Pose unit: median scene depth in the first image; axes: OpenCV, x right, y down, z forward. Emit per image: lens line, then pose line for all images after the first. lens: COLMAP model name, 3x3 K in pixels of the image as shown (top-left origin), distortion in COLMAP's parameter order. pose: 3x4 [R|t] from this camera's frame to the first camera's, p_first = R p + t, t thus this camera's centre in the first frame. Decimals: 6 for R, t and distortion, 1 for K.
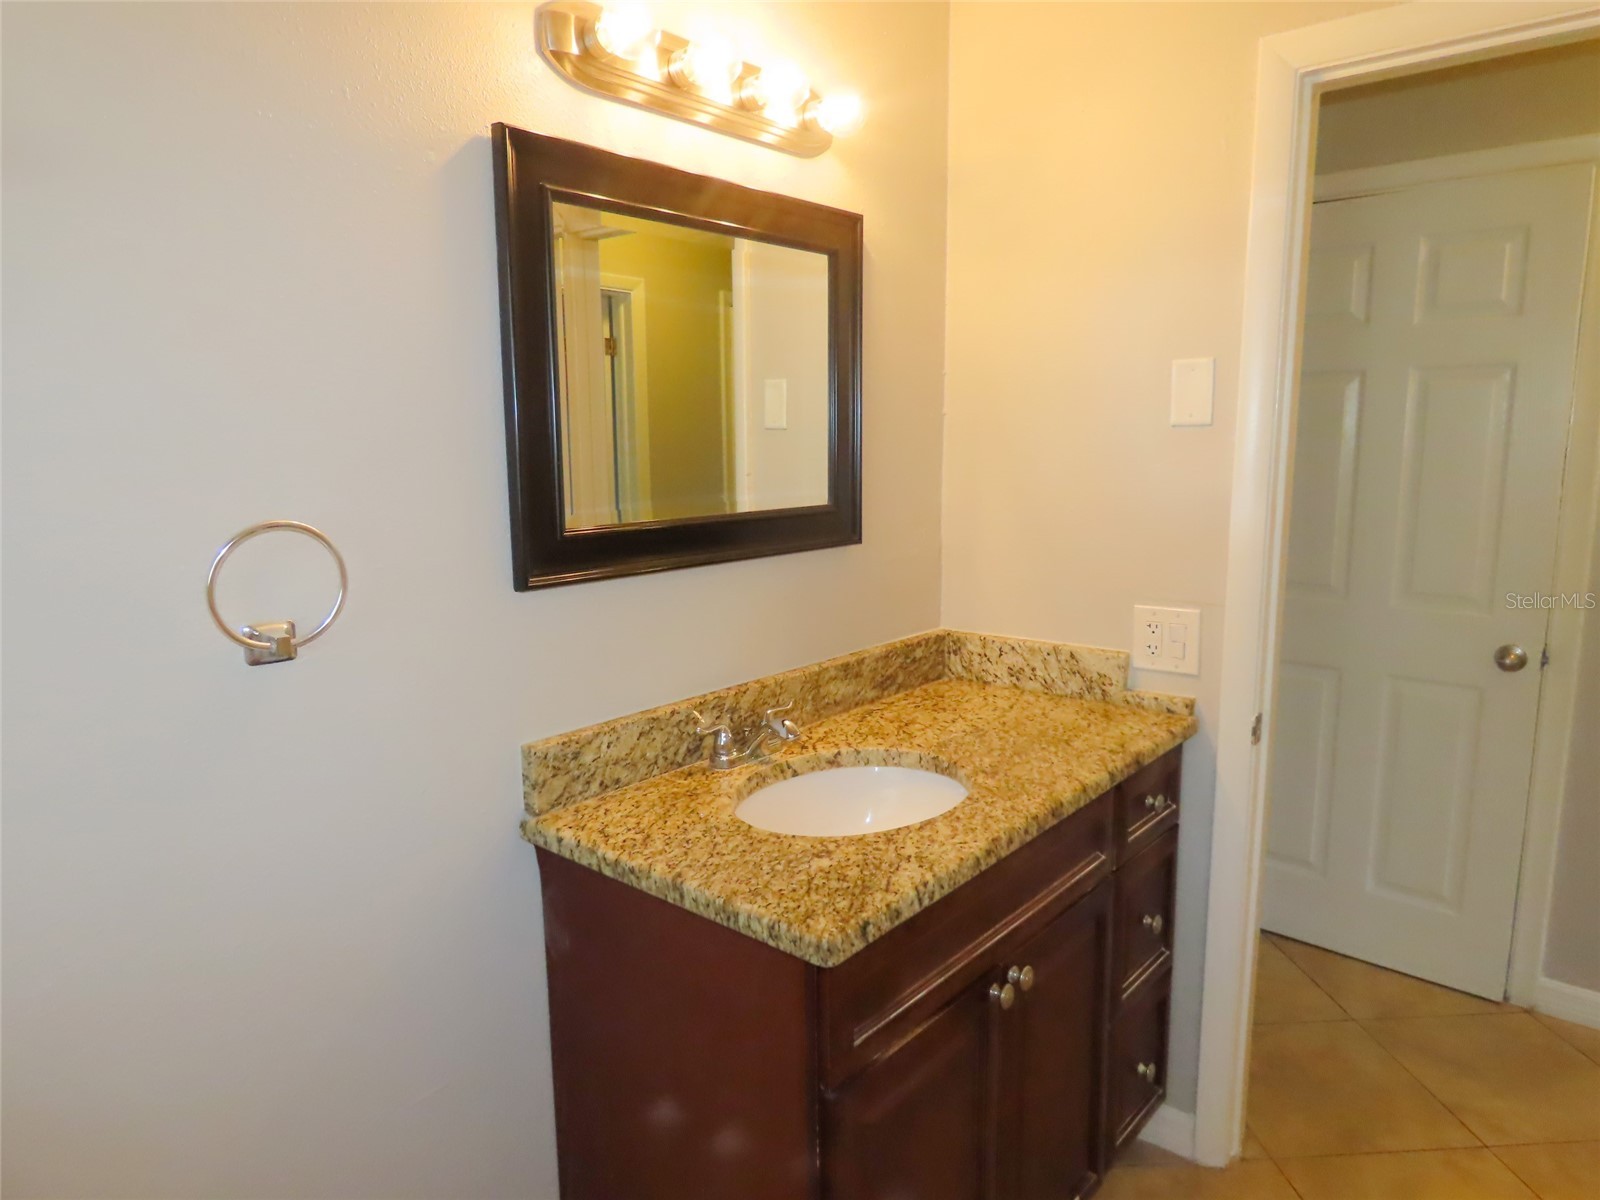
lens RADIAL K [[1010.1, 0, 802.9], [0, 1010.1, 598.3], [0, 0, 1]] dist [-0.006083, 0.000735]
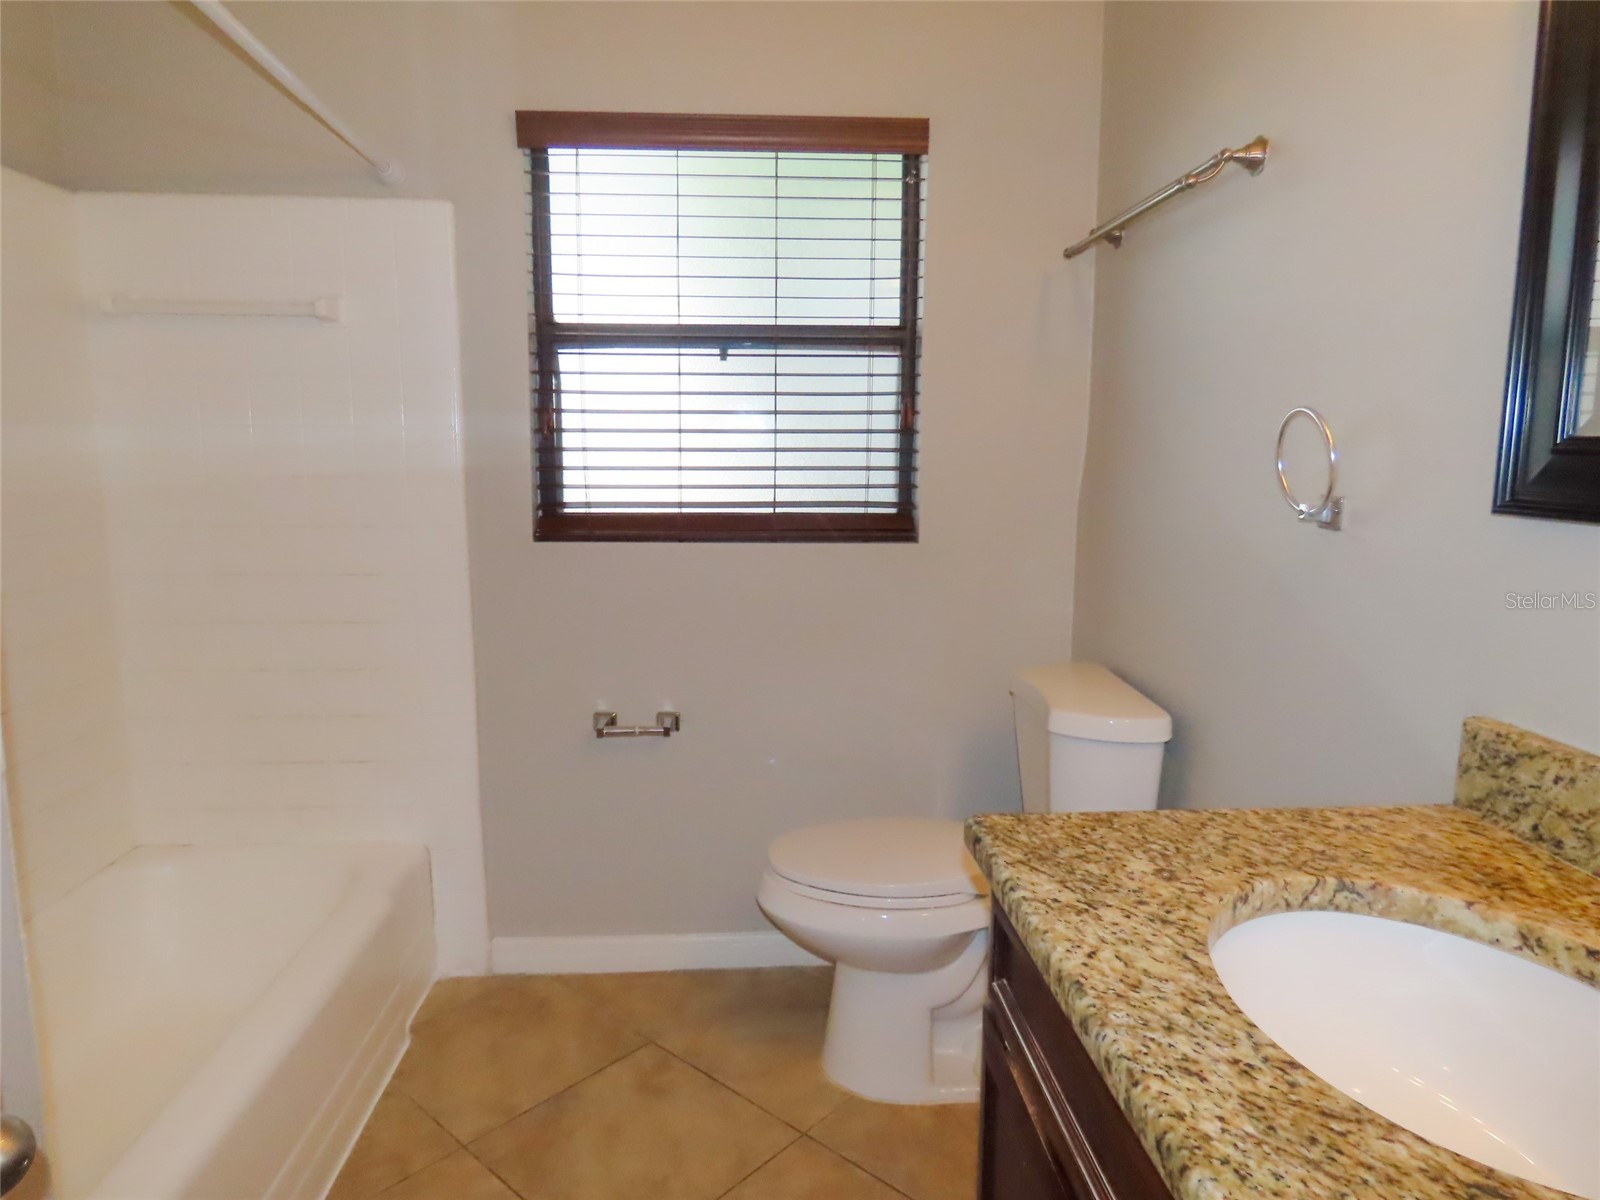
lens RADIAL K [[1010.1, 0, 802.9], [0, 1010.1, 598.3], [0, 0, 1]] dist [-0.006083, 0.000735]
pose [[-0.713945, 0.113003, -0.691024, 0.609756], [-0.107547, 0.957484, 0.267691, -0.089262], [0.691894, 0.265434, -0.671437, 1.124771]]
